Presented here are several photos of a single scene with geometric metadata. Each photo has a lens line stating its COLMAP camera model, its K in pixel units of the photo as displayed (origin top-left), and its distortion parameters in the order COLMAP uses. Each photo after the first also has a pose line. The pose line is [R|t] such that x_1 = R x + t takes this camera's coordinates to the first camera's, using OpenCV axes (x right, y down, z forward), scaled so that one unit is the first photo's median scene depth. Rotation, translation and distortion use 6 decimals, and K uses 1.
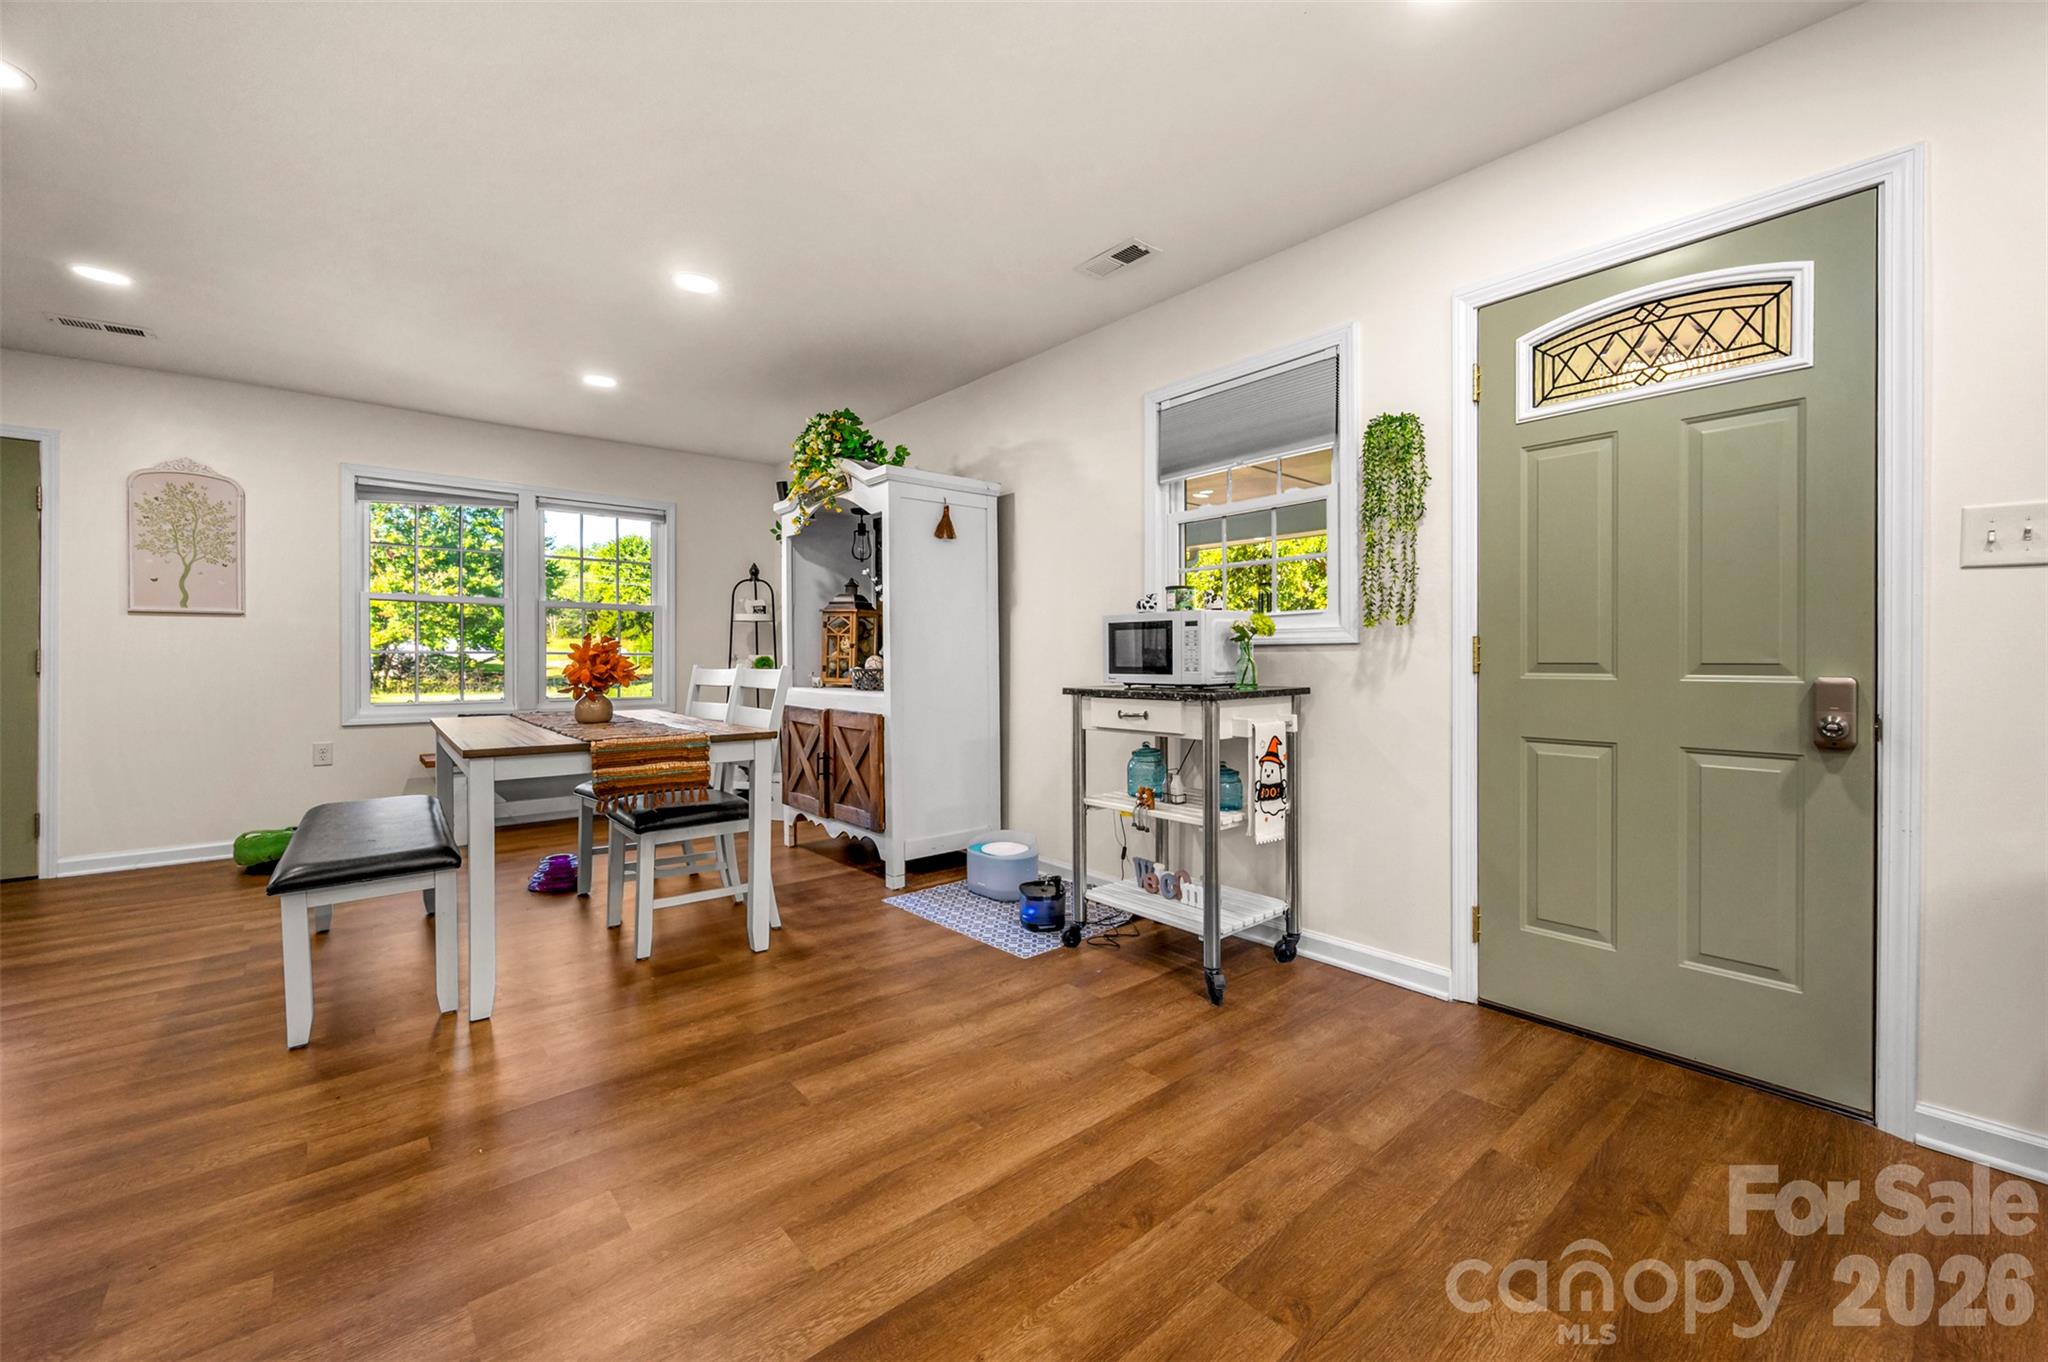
lens RADIAL K [[823.7, 0, 1031.2], [0, 823.7, 664.6], [0, 0, 1]] dist [0.000535, 0.000018]
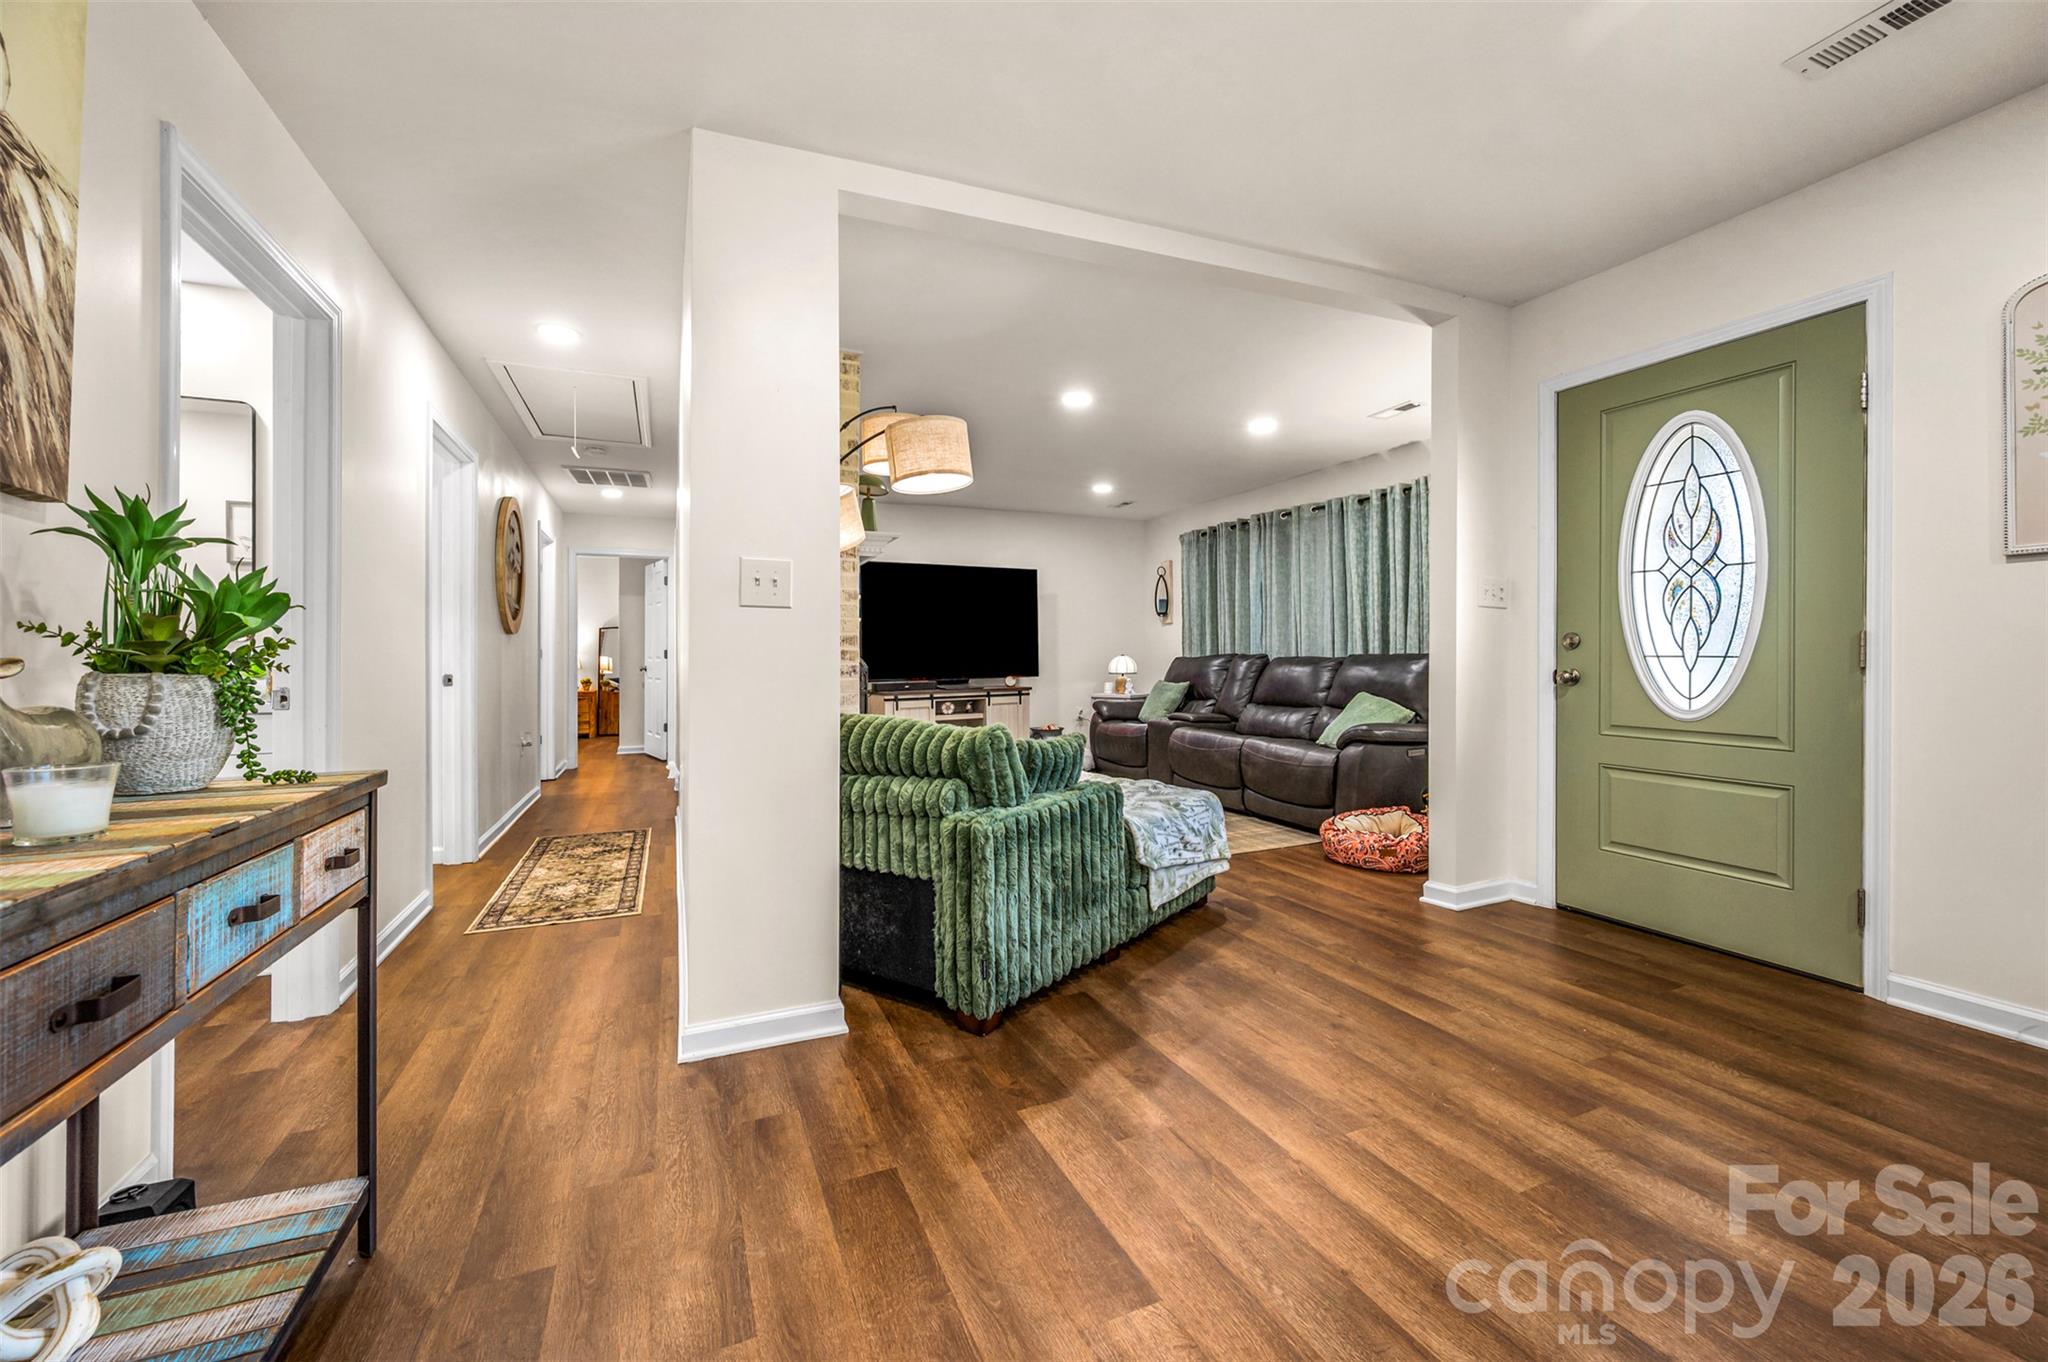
lens RADIAL K [[822.9, 0, 1023.6], [0, 822.9, 655.5], [0, 0, 1]] dist [0.000439, 0.000141]
pose [[-0.295279, 0.003561, -0.955404, -0.406541], [0.002868, 0.999992, 0.002840, -0.003365], [0.955407, -0.001902, -0.295287, 0.564251]]
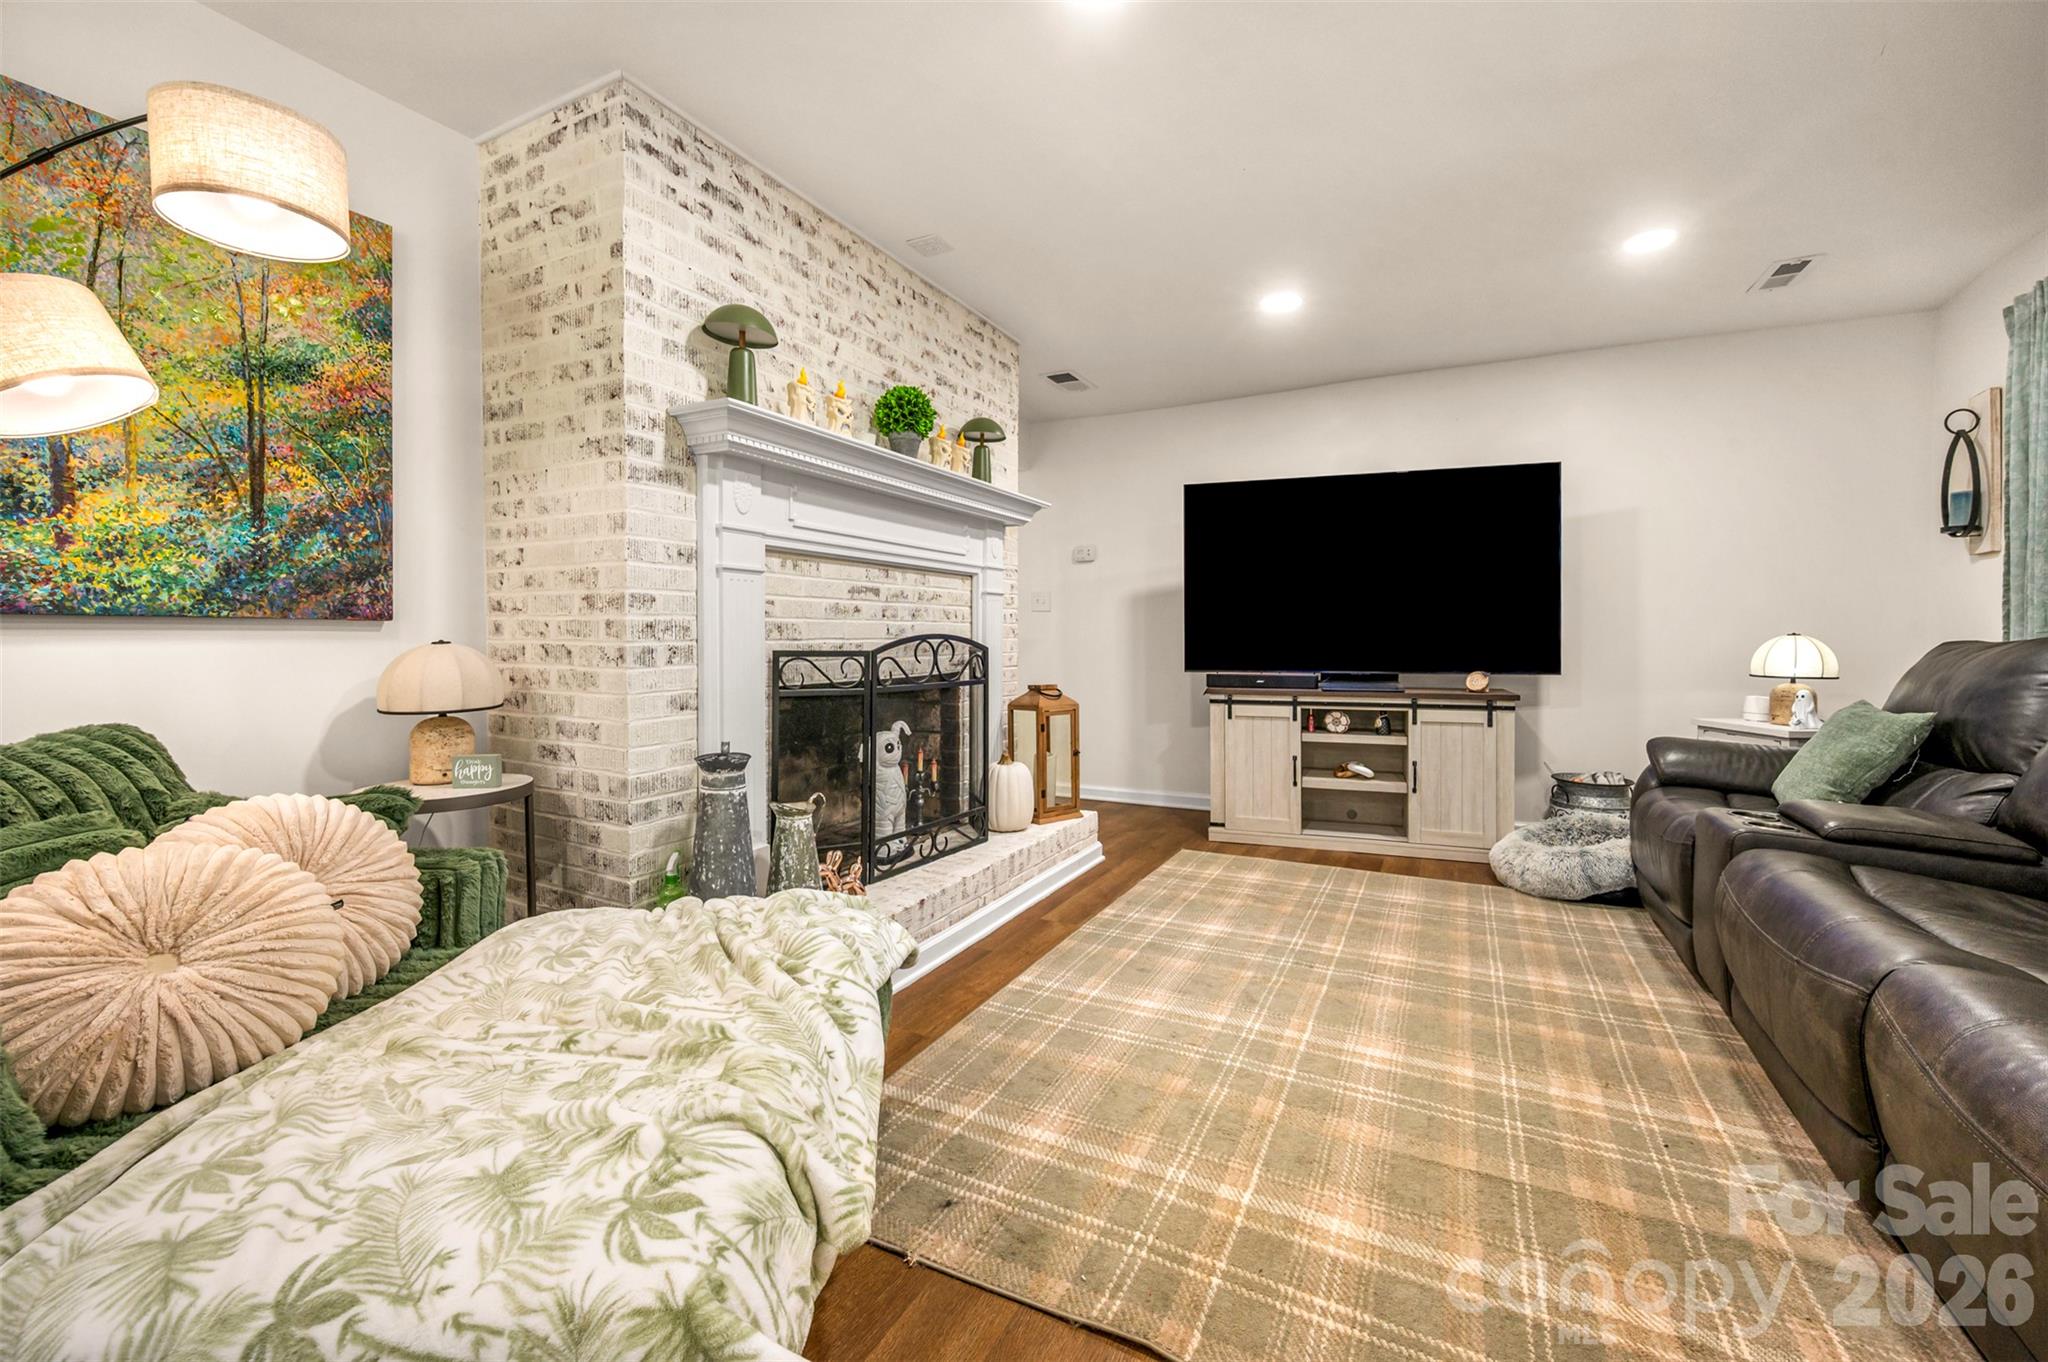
lens RADIAL K [[824.6, 0, 1024.7], [0, 824.6, 644.9], [0, 0, 1]] dist [-0.000725, -0.000258]
pose [[-0.926680, 0.005898, -0.375804, -1.333196], [-0.002330, 0.999768, 0.021435, -0.003040], [0.375843, 0.020739, -0.926451, 0.694806]]
